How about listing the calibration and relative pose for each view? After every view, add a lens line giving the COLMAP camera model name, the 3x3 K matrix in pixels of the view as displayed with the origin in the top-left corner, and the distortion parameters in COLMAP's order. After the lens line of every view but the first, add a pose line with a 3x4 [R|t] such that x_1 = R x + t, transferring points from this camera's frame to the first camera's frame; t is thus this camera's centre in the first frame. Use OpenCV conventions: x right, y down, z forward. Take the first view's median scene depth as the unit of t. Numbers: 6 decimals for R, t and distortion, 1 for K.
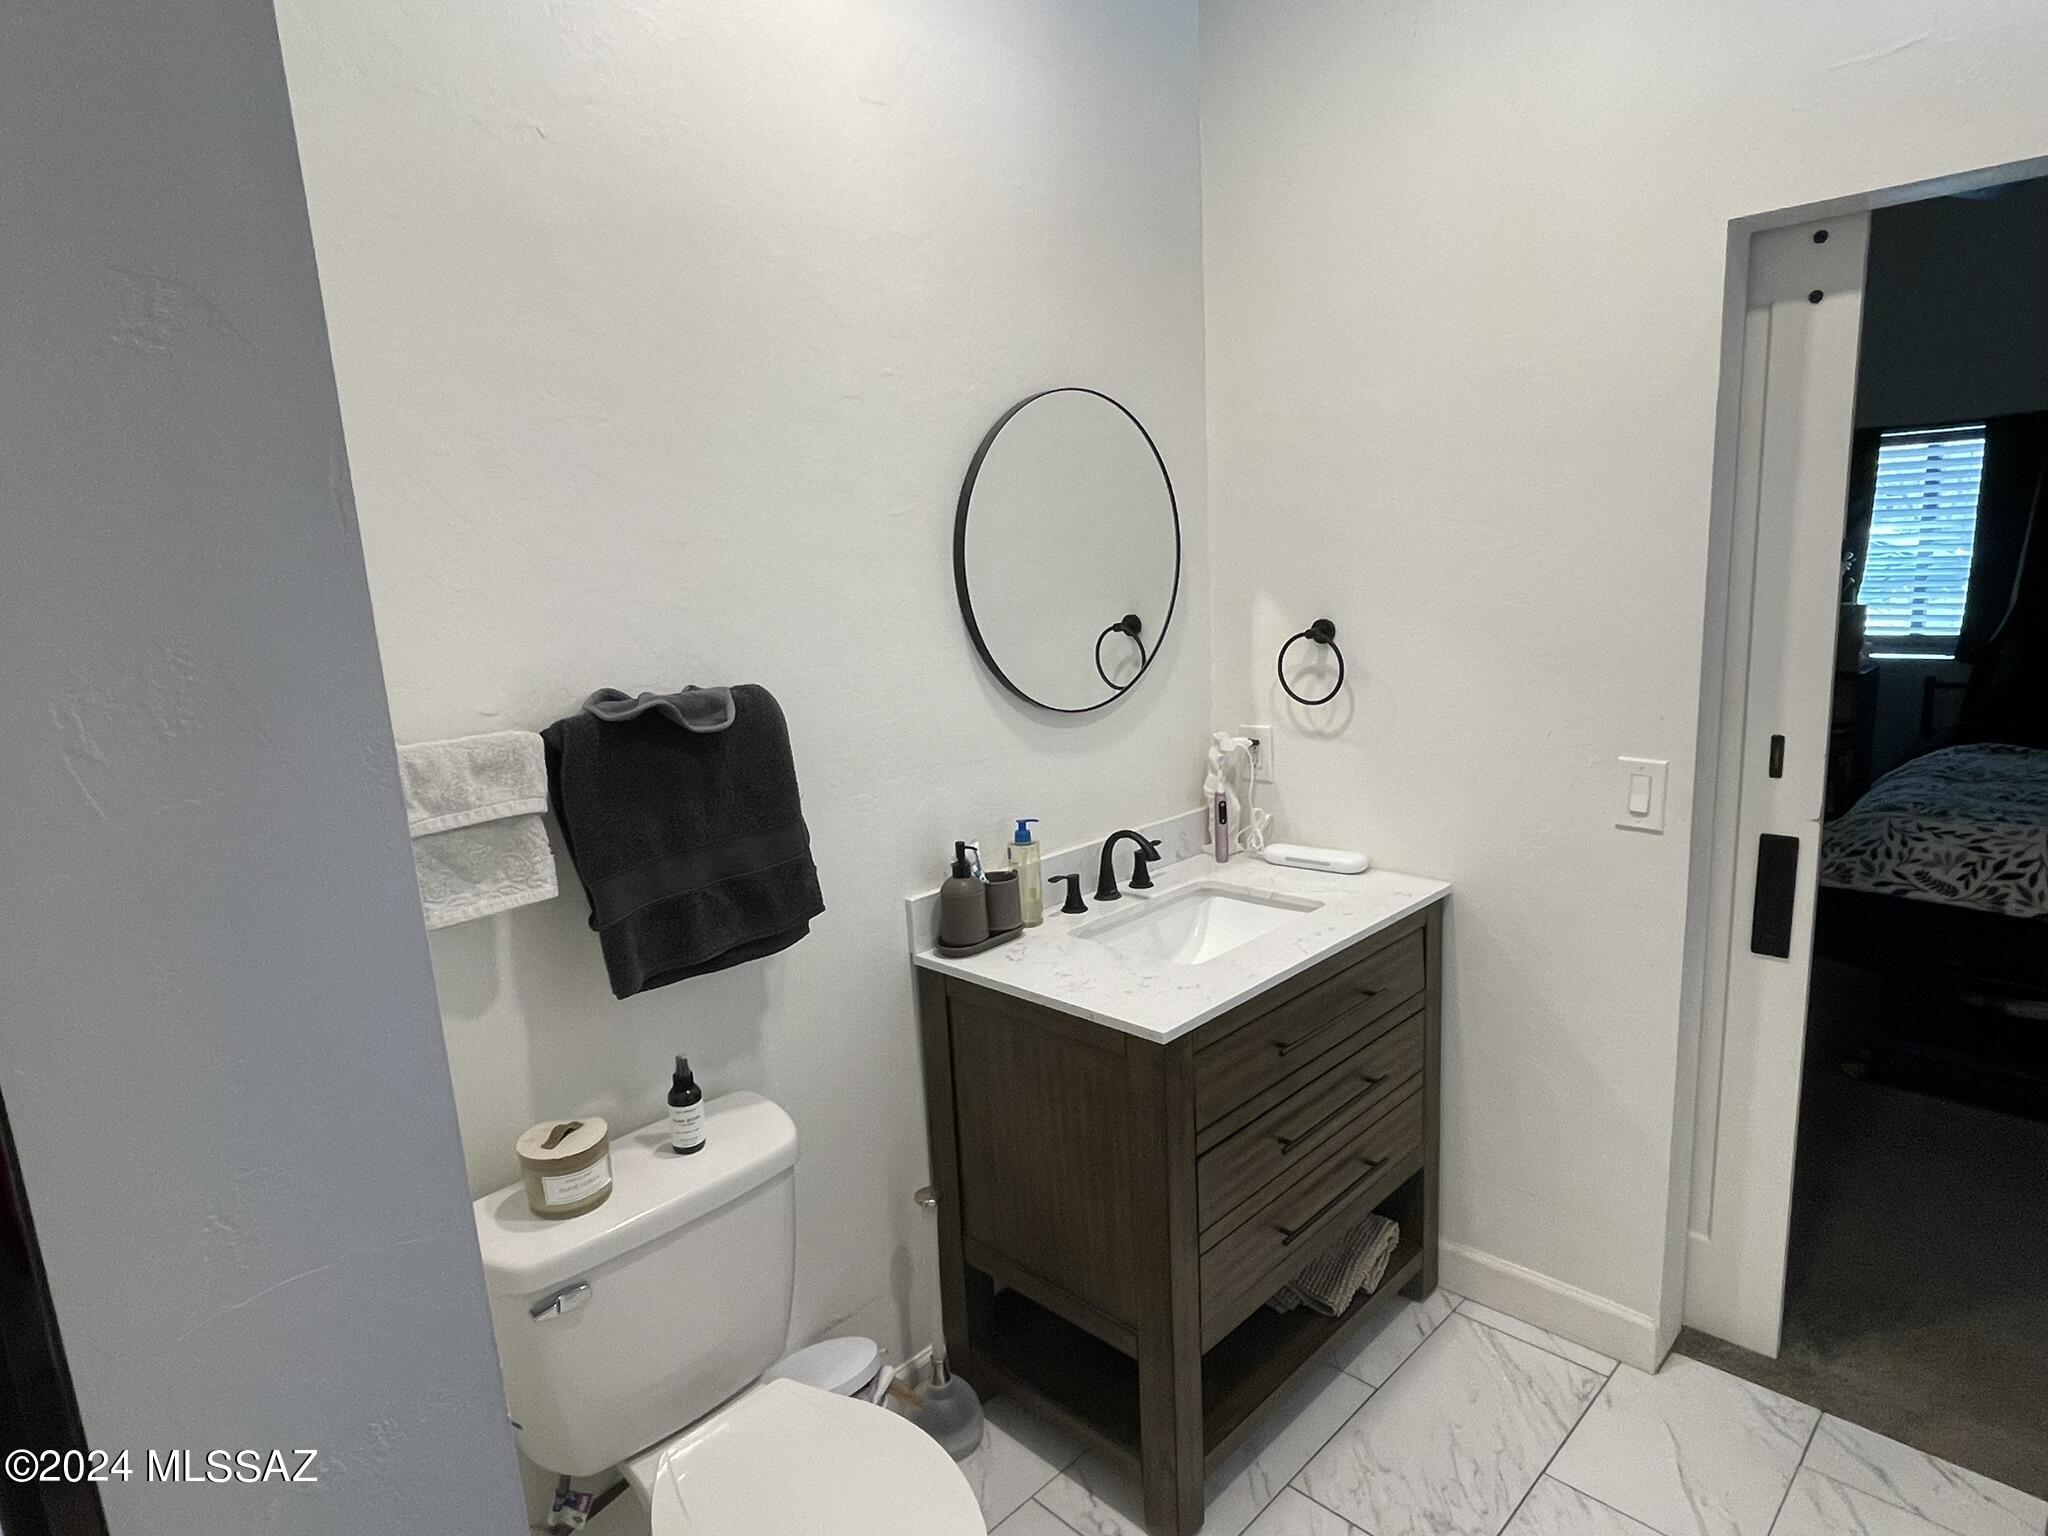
lens RADIAL K [[1146.7, 0, 1018.5], [0, 1146.7, 764.4], [0, 0, 1]] dist [0.006246, 0.000856]
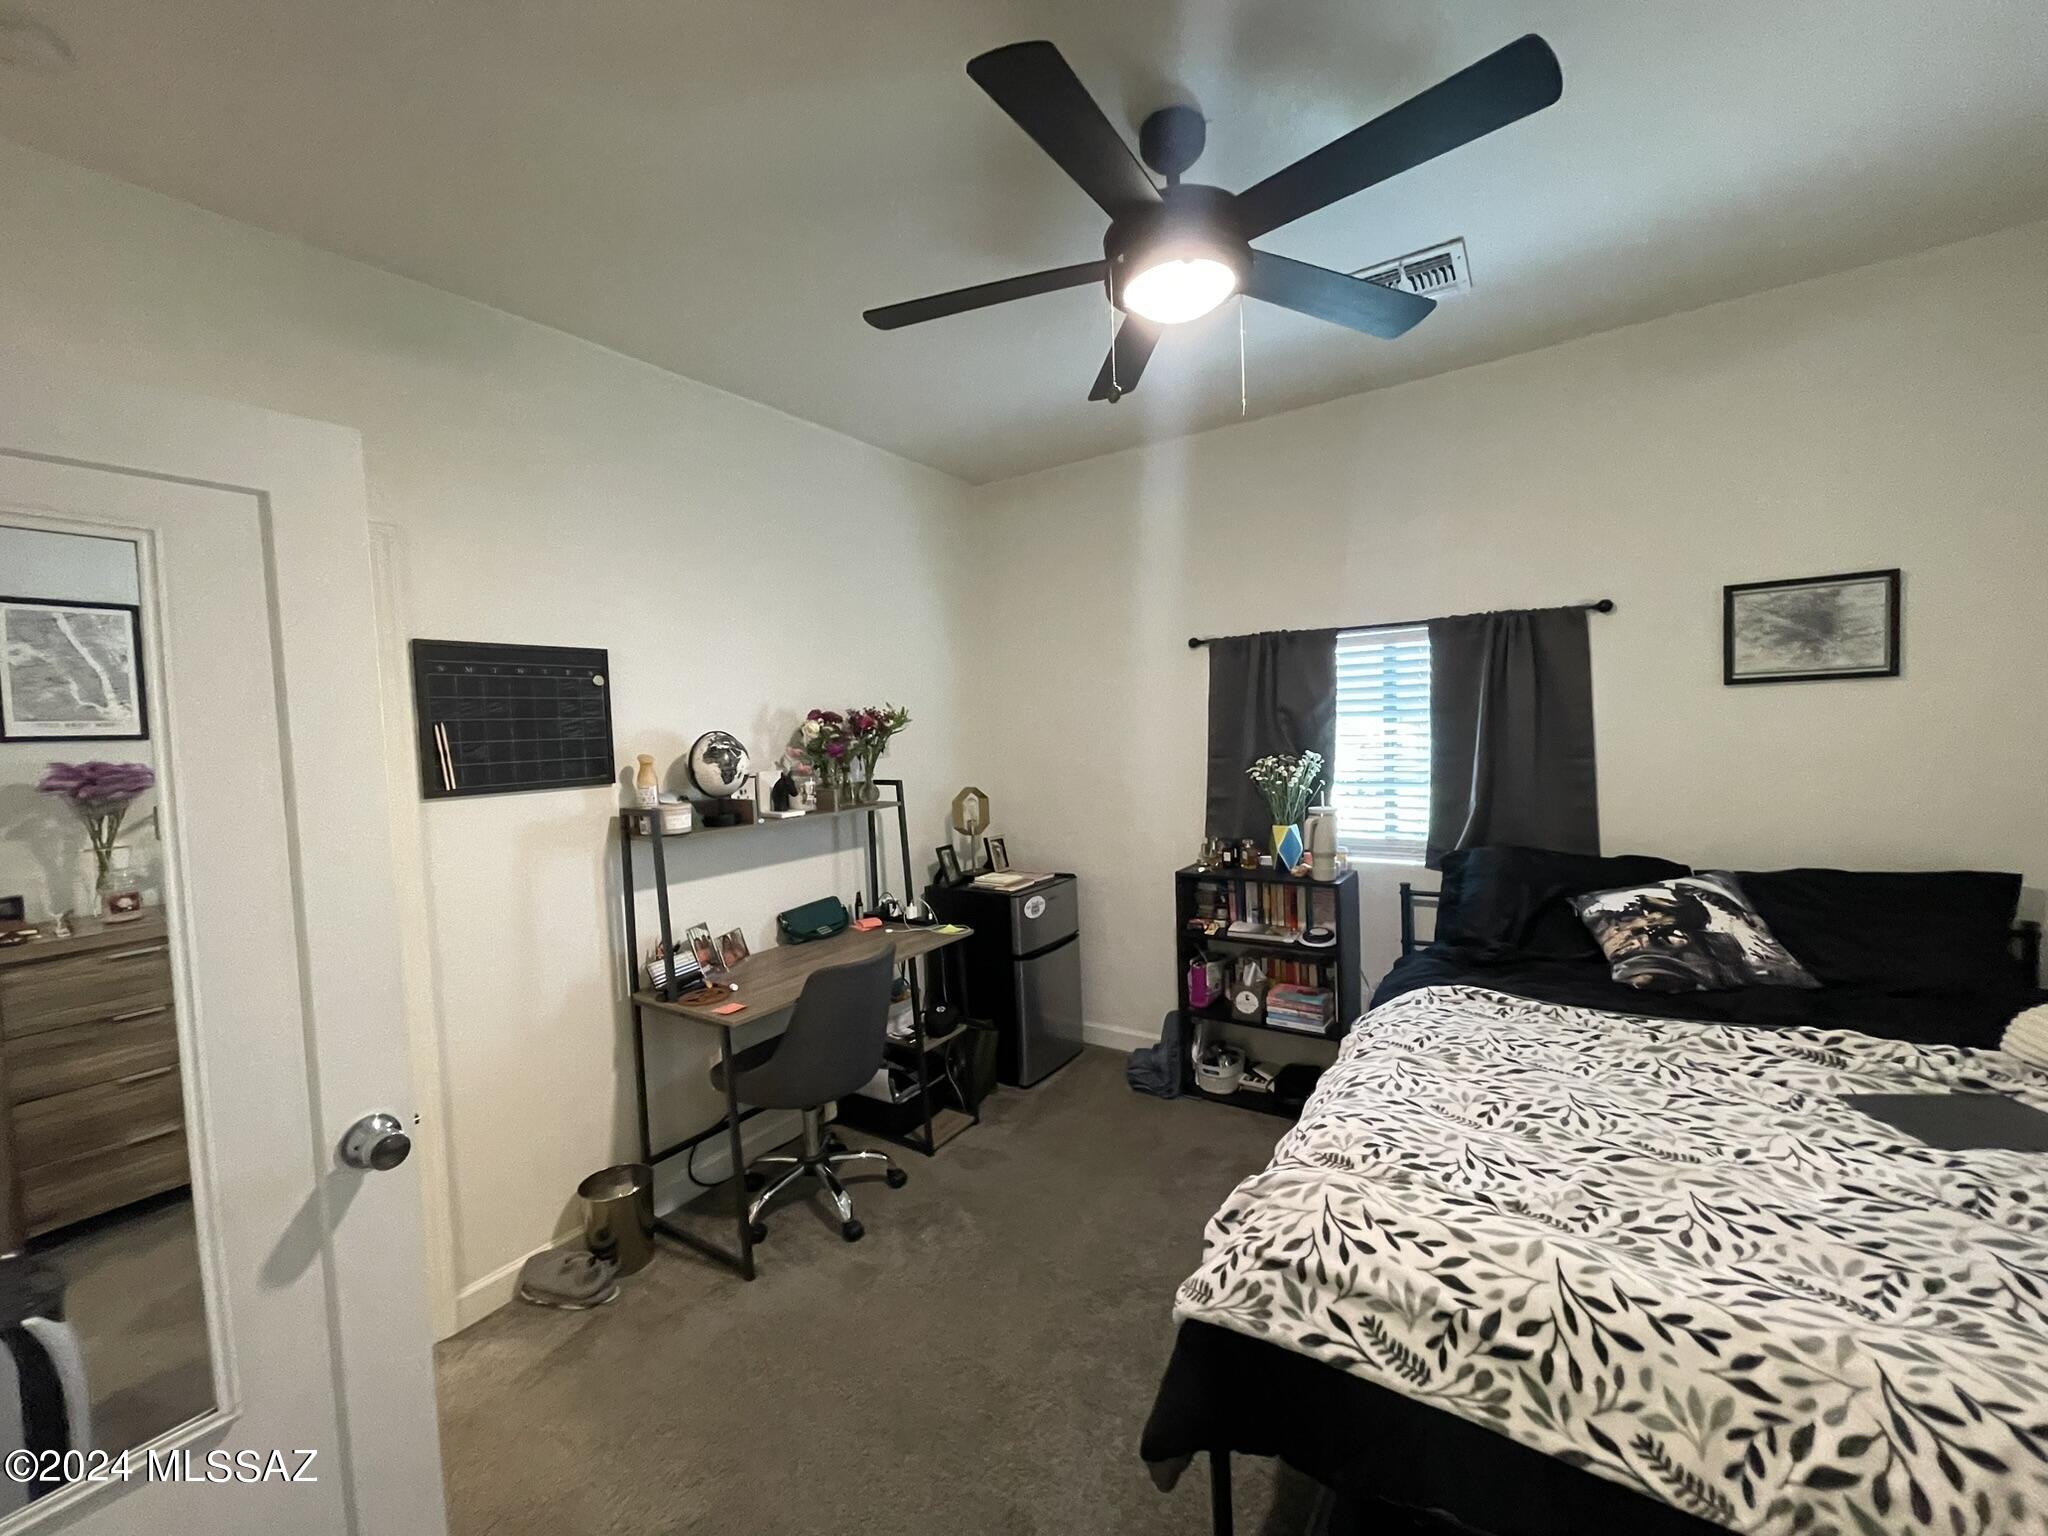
lens RADIAL K [[830.8, 0, 1016.5], [0, 830.8, 768.9], [0, 0, 1]] dist [0.003571, 0.000685]
pose [[0.980215, 0.008036, 0.197772, 0.536165], [0.021881, 0.988652, -0.148622, -0.117657], [-0.196722, 0.150009, 0.968916, 0.604605]]
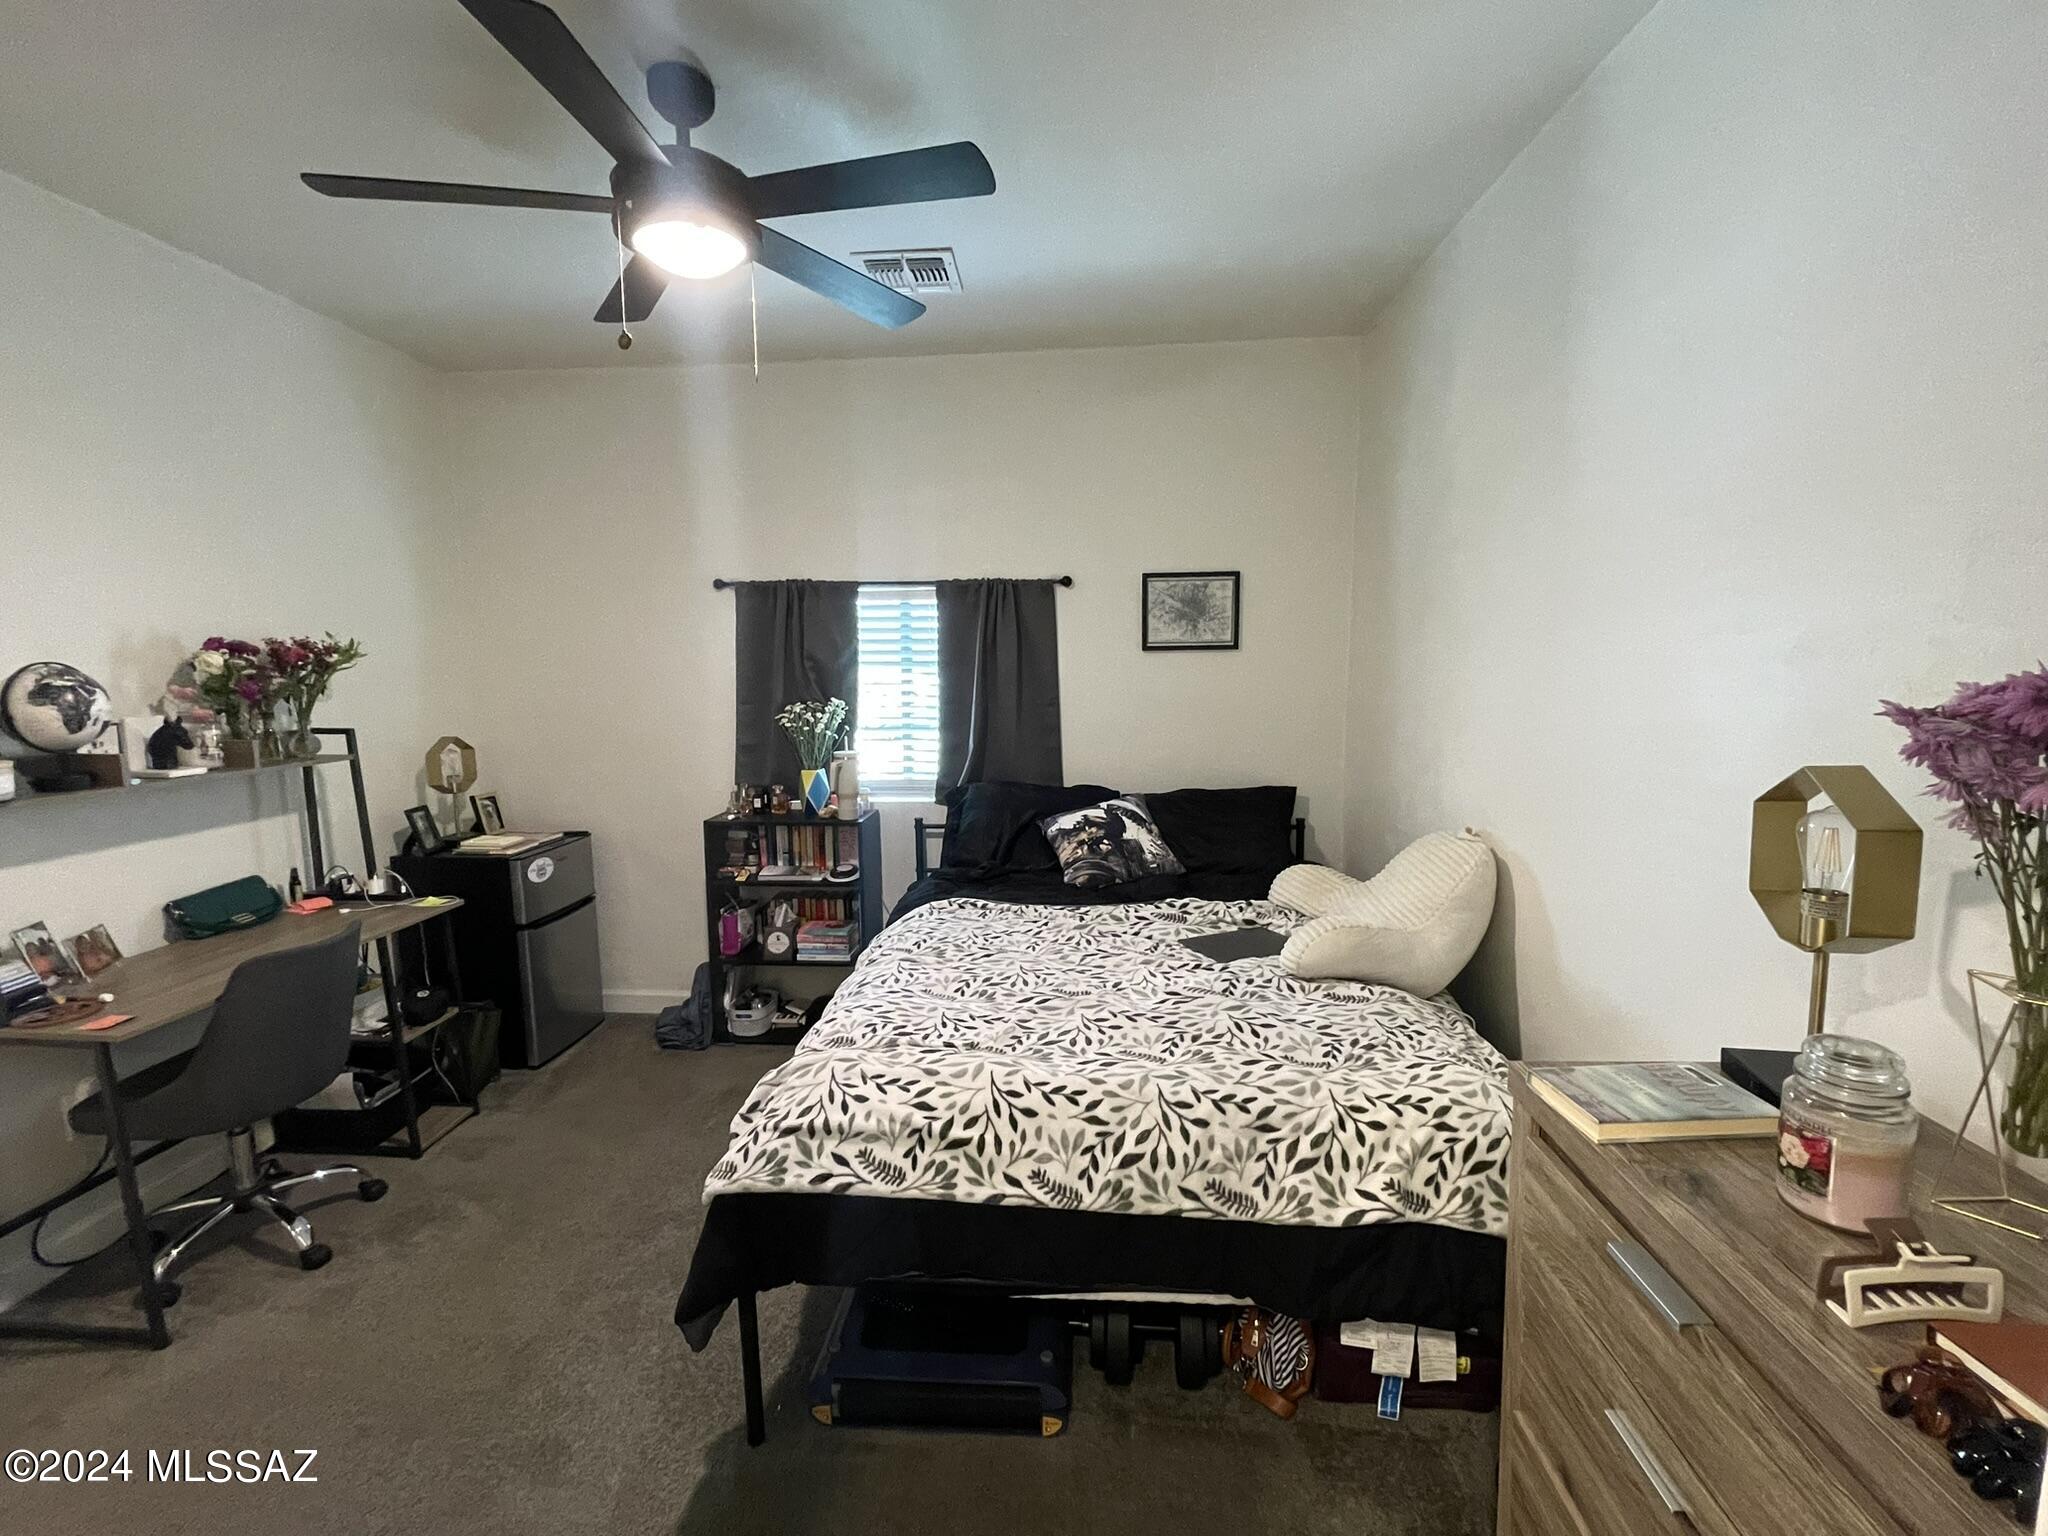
lens RADIAL K [[896.3, 0, 1020.7], [0, 896.3, 771.3], [0, 0, 1]] dist [-0.004538, -0.000783]
pose [[0.749275, -0.031237, 0.661522, 0.502999], [0.092584, 0.994018, -0.057929, -0.099368], [-0.655756, 0.104651, 0.747685, 0.504207]]
